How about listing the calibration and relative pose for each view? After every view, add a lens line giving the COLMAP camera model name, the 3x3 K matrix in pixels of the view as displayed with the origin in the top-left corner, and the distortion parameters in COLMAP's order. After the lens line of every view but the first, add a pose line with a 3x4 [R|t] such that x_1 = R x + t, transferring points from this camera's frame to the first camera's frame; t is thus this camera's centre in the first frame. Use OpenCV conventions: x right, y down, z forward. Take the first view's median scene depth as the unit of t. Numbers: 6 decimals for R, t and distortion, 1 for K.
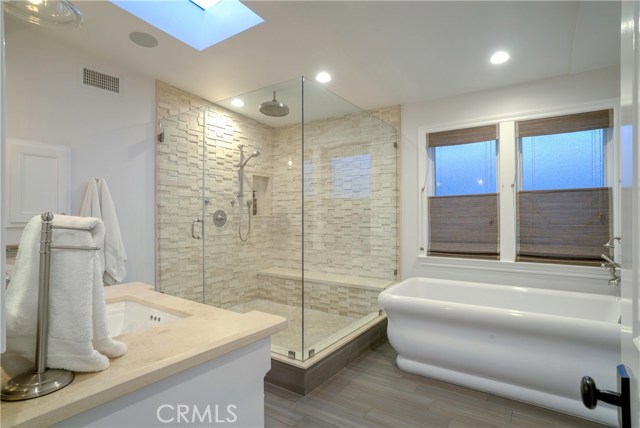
lens RADIAL K [[332.0, 0, 316.7], [0, 332.0, 212.8], [0, 0, 1]] dist [-0.080853, 0.033312]
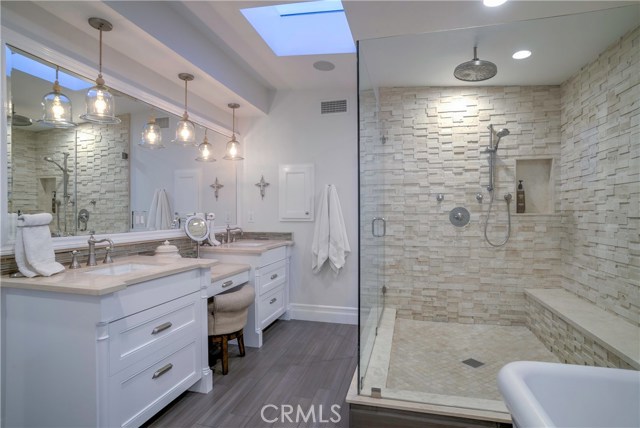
lens RADIAL K [[332.0, 0, 316.7], [0, 332.0, 212.8], [0, 0, 1]] dist [-0.080853, 0.033312]
pose [[0.340049, -0.001455, -0.940407, 0.374195], [0.008105, 0.999966, 0.001384, 0.001992], [0.940373, -0.008093, 0.340049, 0.351759]]
